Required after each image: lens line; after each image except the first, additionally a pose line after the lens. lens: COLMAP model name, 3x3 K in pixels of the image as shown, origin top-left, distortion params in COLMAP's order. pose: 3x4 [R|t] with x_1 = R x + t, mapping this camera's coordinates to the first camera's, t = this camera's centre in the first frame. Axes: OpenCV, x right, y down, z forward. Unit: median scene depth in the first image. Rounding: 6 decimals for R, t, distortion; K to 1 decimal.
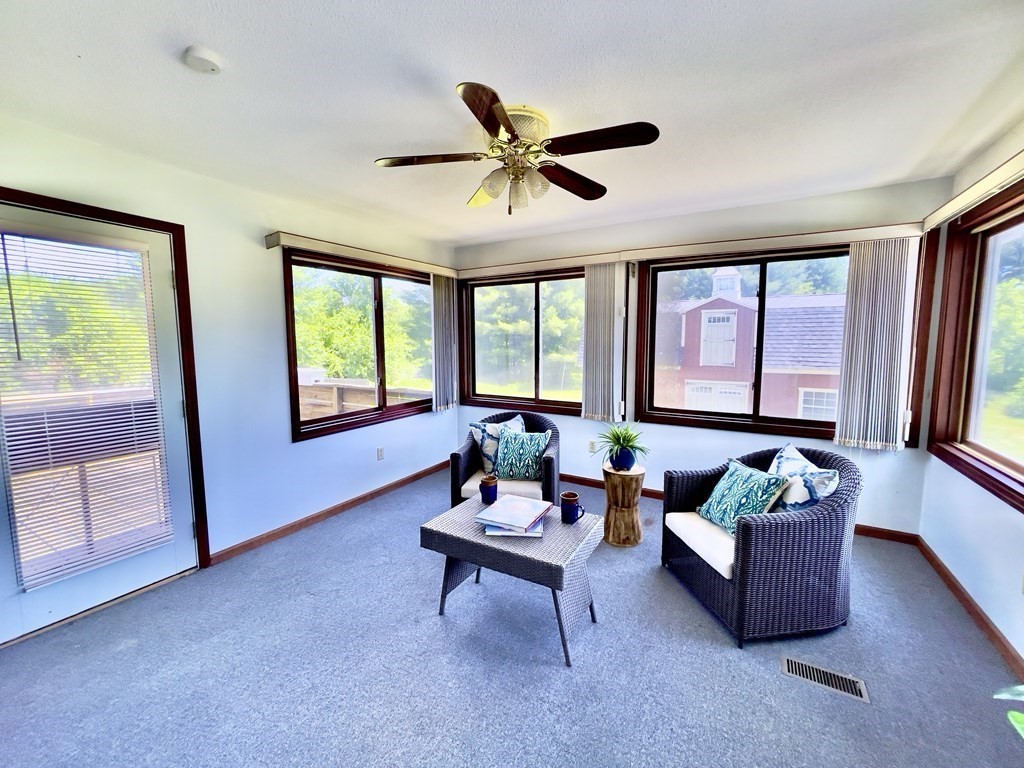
lens RADIAL K [[411.7, 0, 517.3], [0, 411.7, 382.8], [0, 0, 1]] dist [-0.008641, -0.000823]
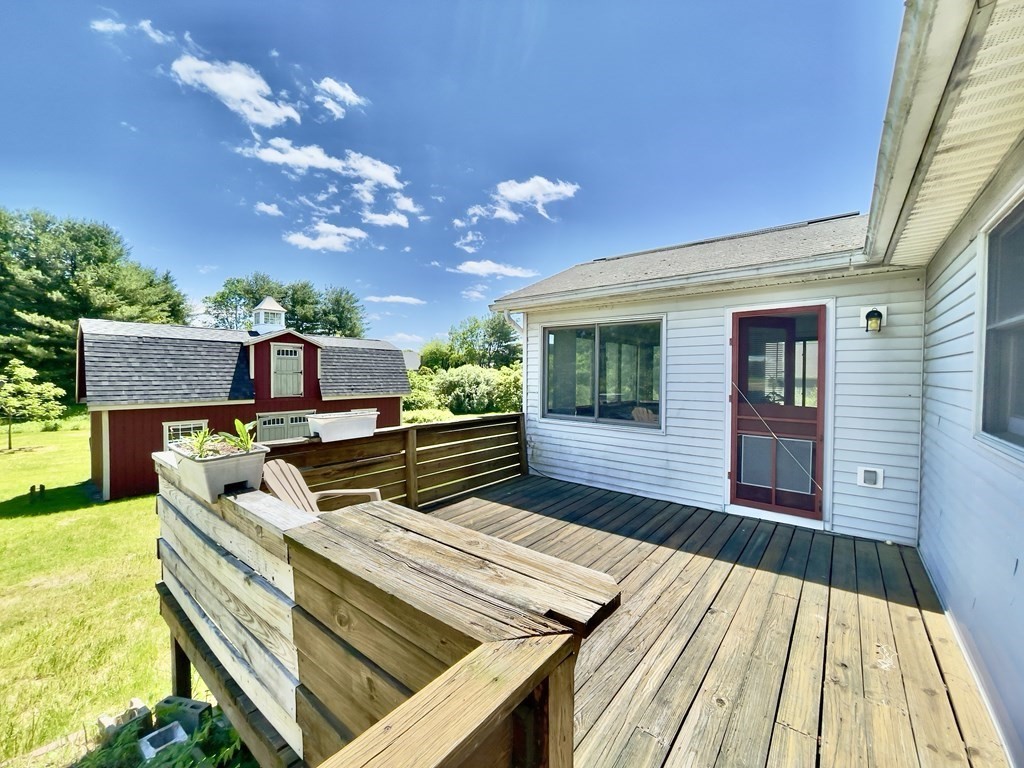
lens RADIAL K [[411.7, 0, 515.3], [0, 411.7, 380.0], [0, 0, 1]] dist [-0.008641, -0.000823]
pose [[0.147131, -0.010375, 0.989063, -0.442059], [0.095506, 0.995422, -0.003766, -0.023407], [-0.984495, 0.095016, 0.147448, 0.264666]]
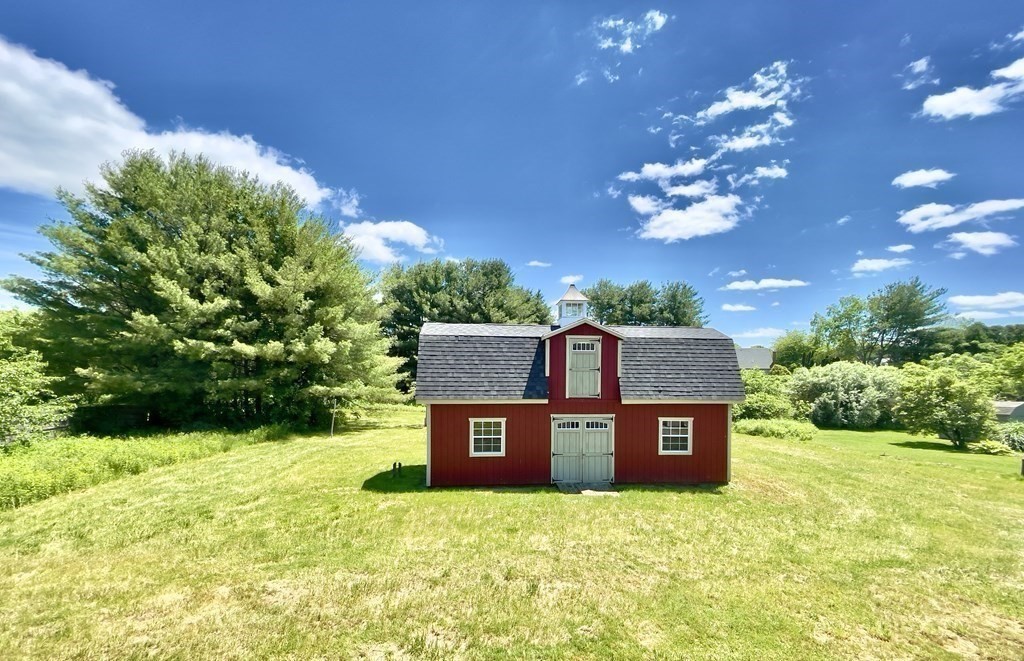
lens RADIAL K [[420.2, 0, 513.4], [0, 420.2, 380.8], [0, 0, 1]] dist [-0.011622, -0.000164]
pose [[0.801094, -0.004485, 0.598522, -0.177784], [0.051379, 0.996796, -0.061299, -0.028502], [-0.596329, 0.079858, 0.798758, 0.344141]]
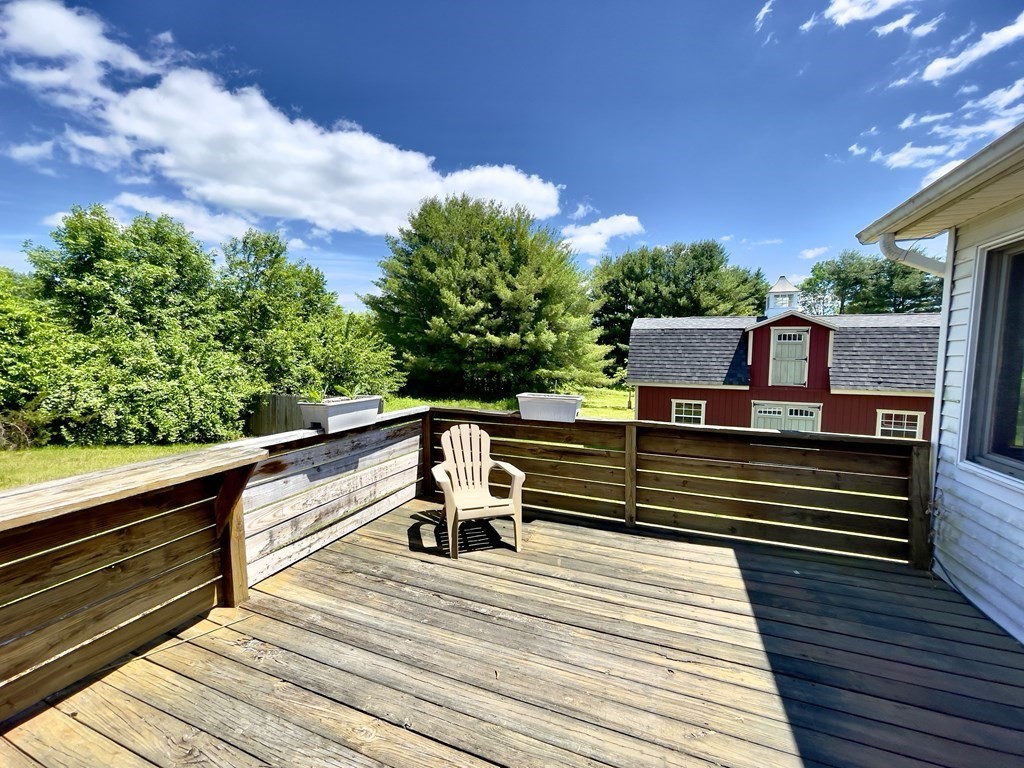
lens RADIAL K [[411.7, 0, 514.8], [0, 411.7, 383.0], [0, 0, 1]] dist [-0.008641, -0.000823]
pose [[0.985491, 0.008546, 0.169511, -0.282343], [-0.002891, 0.999432, -0.033580, -0.013596], [-0.169702, 0.032602, 0.984956, 0.169228]]
